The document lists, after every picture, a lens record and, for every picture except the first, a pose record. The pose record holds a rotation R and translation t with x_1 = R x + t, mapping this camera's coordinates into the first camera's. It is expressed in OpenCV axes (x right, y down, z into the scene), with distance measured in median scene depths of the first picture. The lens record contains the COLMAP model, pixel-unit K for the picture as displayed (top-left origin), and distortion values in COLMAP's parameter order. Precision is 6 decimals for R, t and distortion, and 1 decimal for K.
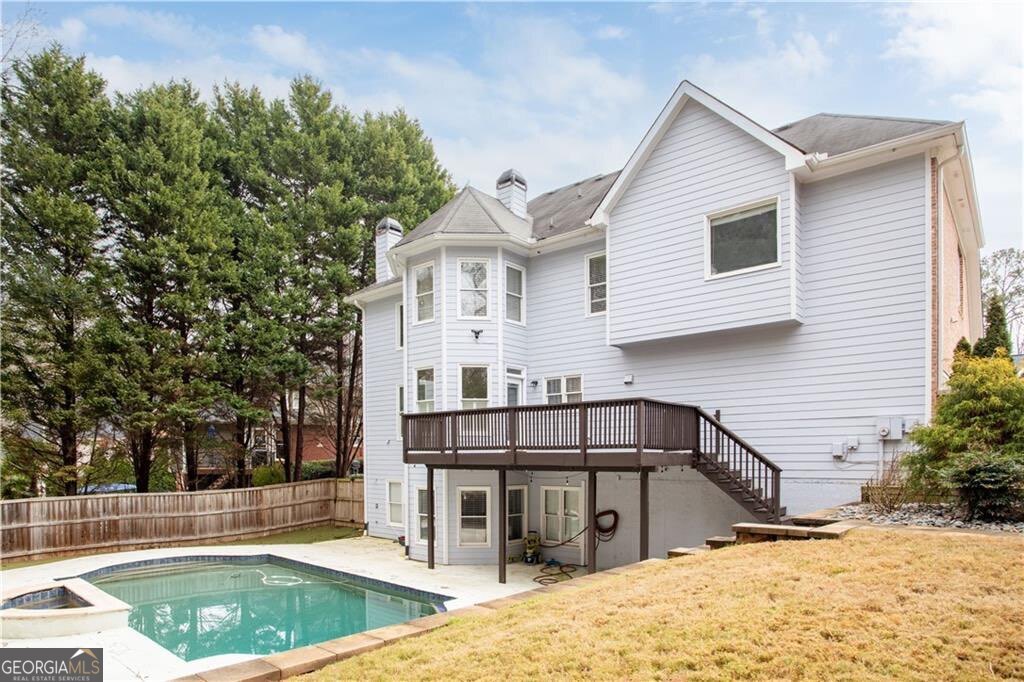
lens RADIAL K [[530.2, 0, 510.5], [0, 530.2, 340.1], [0, 0, 1]] dist [-0.056131, 0.031051]
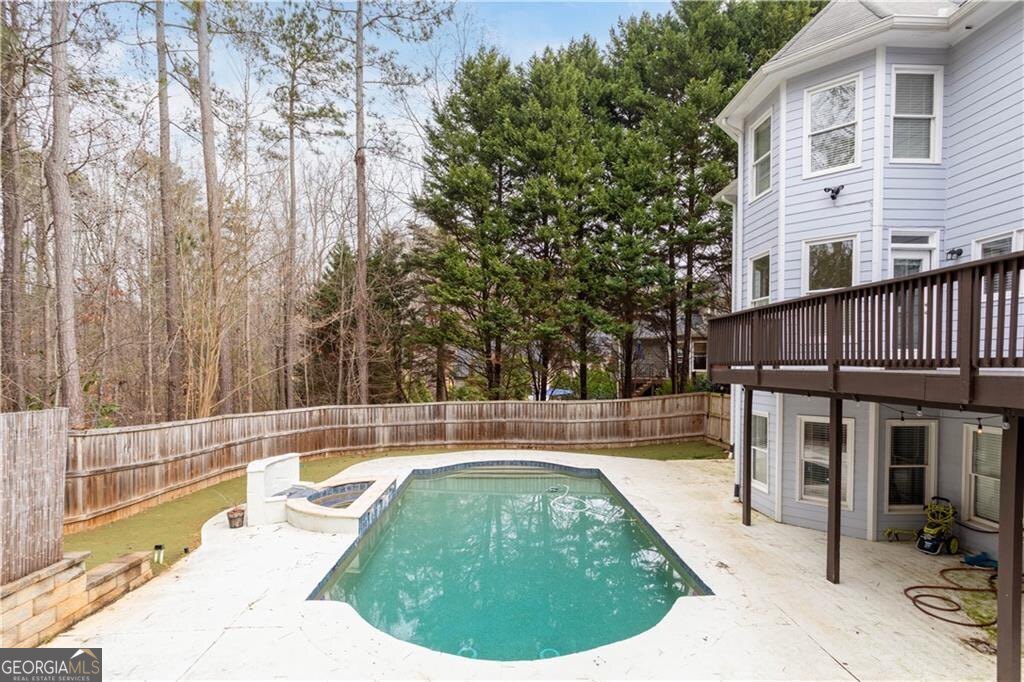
lens RADIAL K [[508.5, 0, 512.7], [0, 508.5, 334.8], [0, 0, 1]] dist [0.013824, -0.000004]
pose [[0.711328, -0.039548, -0.701747, 0.082404], [0.147297, 0.984633, 0.093818, 0.038753], [0.687253, -0.170101, 0.706222, 0.205133]]
